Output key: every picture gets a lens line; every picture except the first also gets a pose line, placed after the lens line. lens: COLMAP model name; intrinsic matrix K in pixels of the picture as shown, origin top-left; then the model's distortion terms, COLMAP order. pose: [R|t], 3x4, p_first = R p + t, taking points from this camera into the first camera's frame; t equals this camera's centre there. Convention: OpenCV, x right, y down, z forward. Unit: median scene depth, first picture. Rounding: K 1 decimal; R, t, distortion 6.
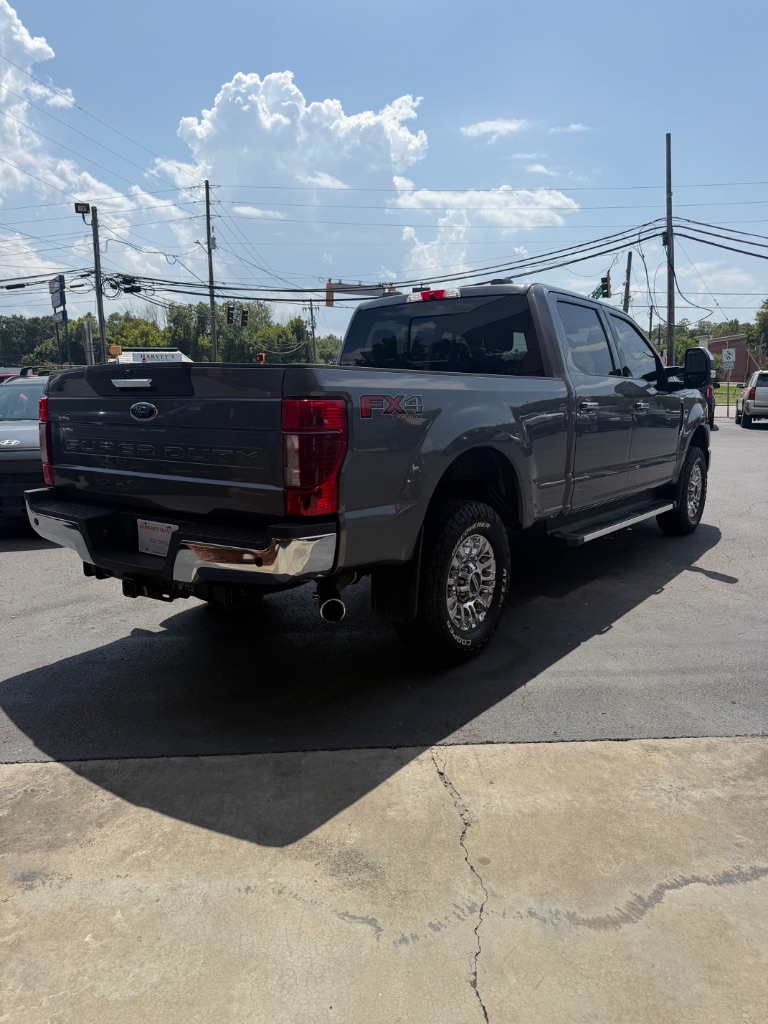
lens RADIAL K [[729.2, 0, 391.1], [0, 729.2, 509.1], [0, 0, 1]] dist [0.006200, -0.000293]
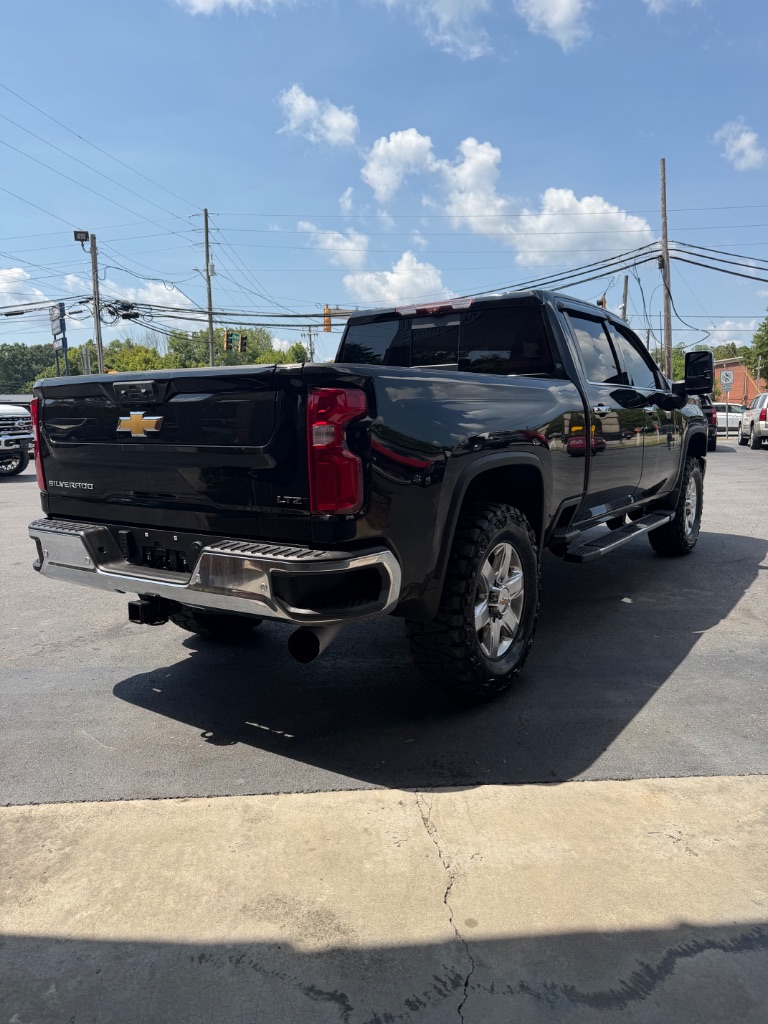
lens RADIAL K [[730.0, 0, 385.5], [0, 730.0, 513.0], [0, 0, 1]] dist [0.002530, -0.002722]
pose [[0.999967, -0.004948, -0.006376, 0.005010], [0.004770, 0.999604, -0.027743, 0.001389], [0.006510, 0.027712, 0.999595, 0.015683]]
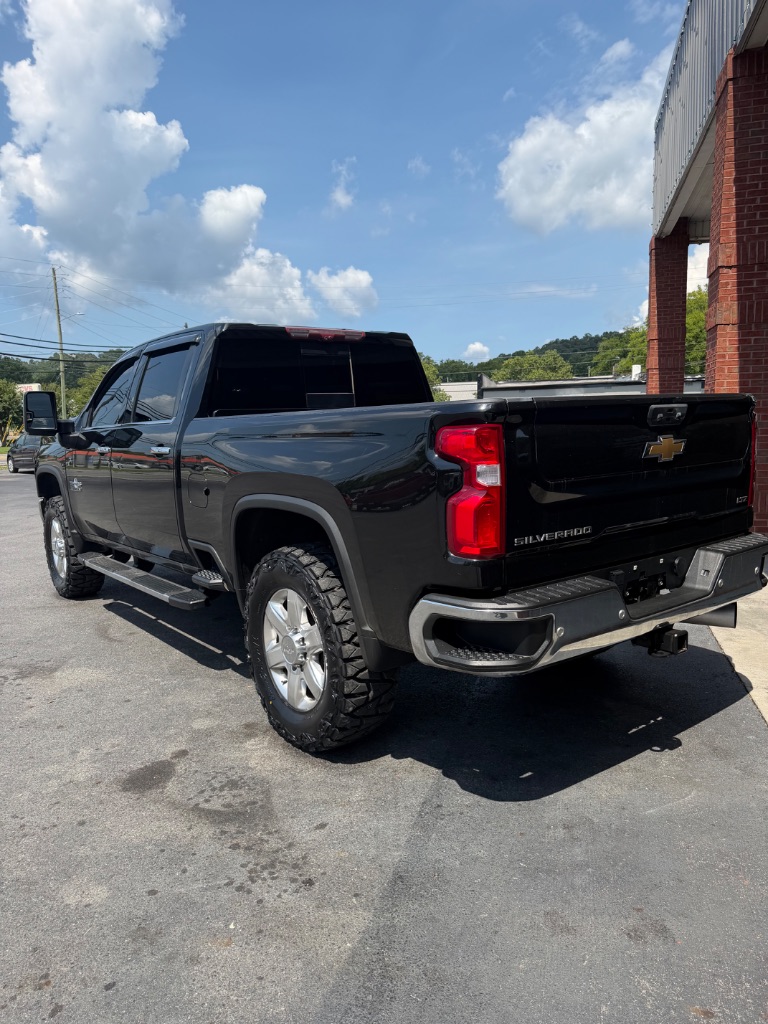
lens RADIAL K [[730.0, 0, 385.5], [0, 730.0, 513.0], [0, 0, 1]] dist [0.002530, -0.002722]
pose [[0.310845, -0.116244, 0.943325, -0.282667], [0.183842, 0.981103, 0.060320, -0.039002], [-0.932511, 0.154672, 0.326342, 0.232163]]
